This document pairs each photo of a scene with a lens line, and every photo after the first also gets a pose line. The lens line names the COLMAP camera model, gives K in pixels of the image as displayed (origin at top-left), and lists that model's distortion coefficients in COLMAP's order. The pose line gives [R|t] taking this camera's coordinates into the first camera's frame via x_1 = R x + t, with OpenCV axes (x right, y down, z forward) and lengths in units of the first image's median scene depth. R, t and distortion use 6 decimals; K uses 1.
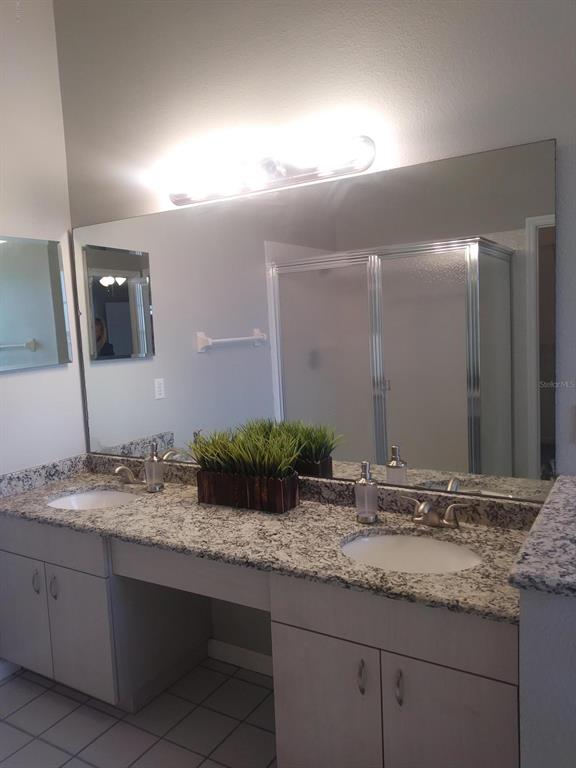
lens RADIAL K [[599.2, 0, 288.0], [0, 599.2, 384.0], [0, 0, 1]] dist [0.065698, -0.094258]
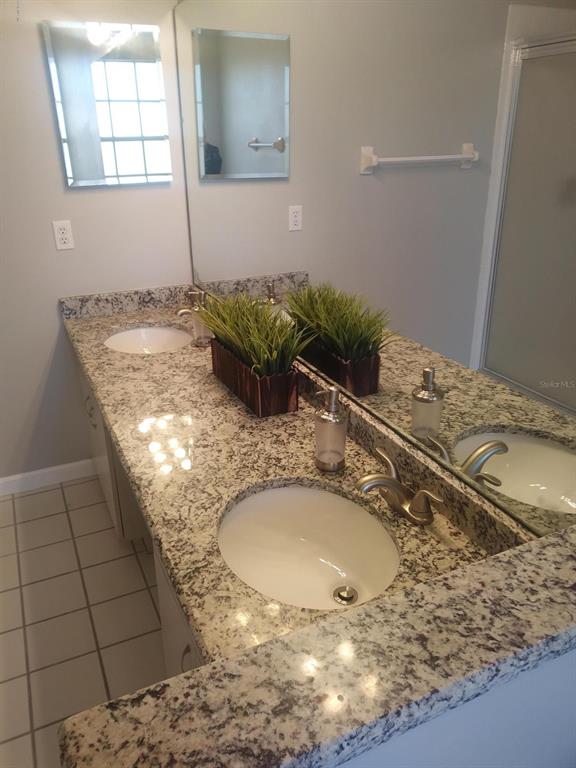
lens RADIAL K [[599.2, 0, 288.0], [0, 599.2, 384.0], [0, 0, 1]] dist [0.065698, -0.094258]
pose [[0.830778, 0.254114, -0.495211, 0.372108], [-0.085028, 0.937199, 0.338273, -0.086331], [0.550071, -0.238923, 0.800211, 0.384851]]
